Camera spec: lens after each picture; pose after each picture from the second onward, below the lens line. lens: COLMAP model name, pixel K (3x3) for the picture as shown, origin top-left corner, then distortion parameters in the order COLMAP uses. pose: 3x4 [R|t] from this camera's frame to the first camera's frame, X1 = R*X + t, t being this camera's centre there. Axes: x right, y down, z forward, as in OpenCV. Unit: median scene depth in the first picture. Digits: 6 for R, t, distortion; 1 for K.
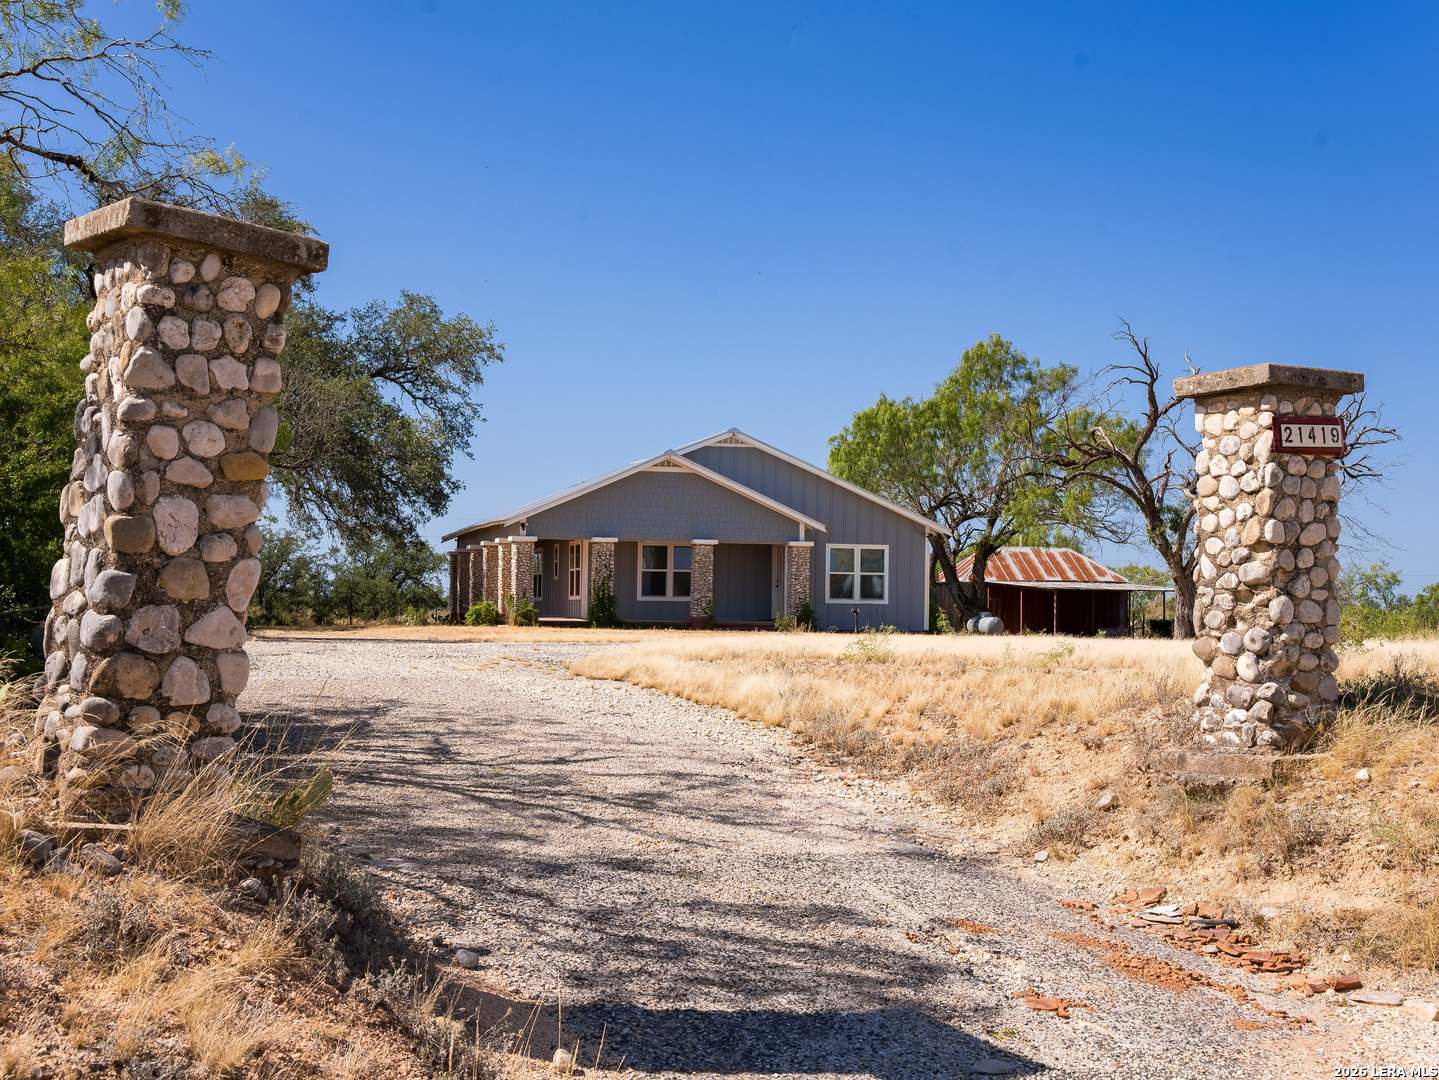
lens RADIAL K [[1716.5, 0, 719.5], [0, 1716.5, 540.0], [0, 0, 1]] dist [0.015545, 0.001974]
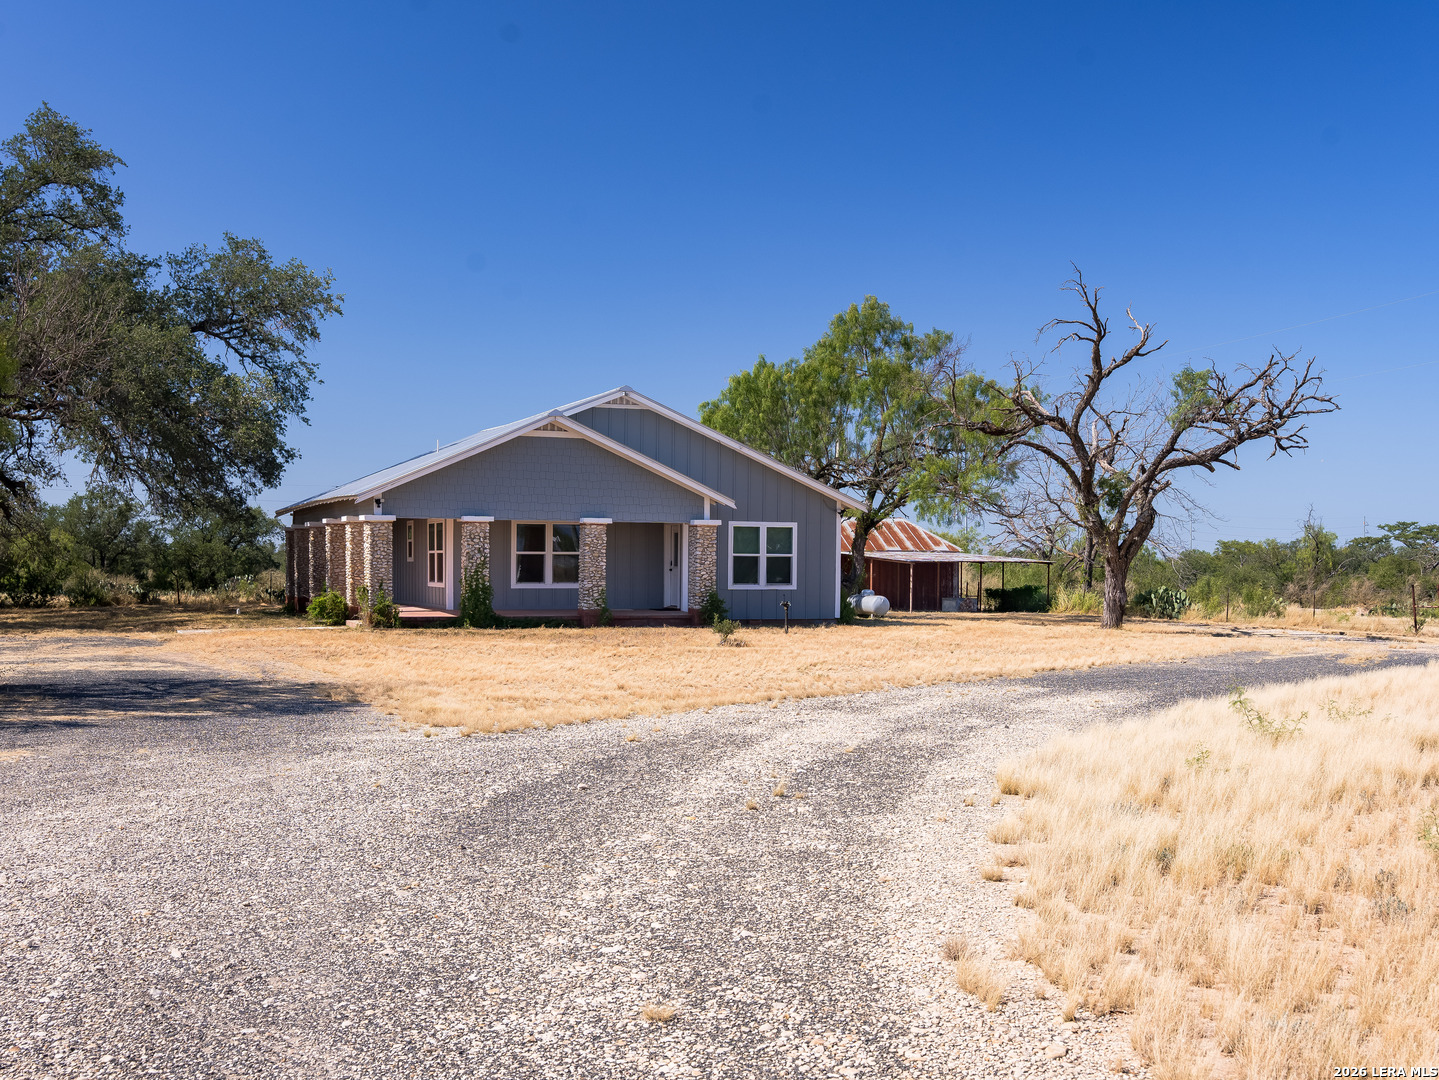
lens RADIAL K [[1457.2, 0, 718.9], [0, 1457.2, 596.4], [0, 0, 1]] dist [-0.037082, 0.003283]
pose [[0.990678, -0.008746, 0.135940, -0.037235], [0.000093, 0.997980, 0.063530, -0.005827], [-0.136221, -0.062925, 0.988678, 0.224359]]
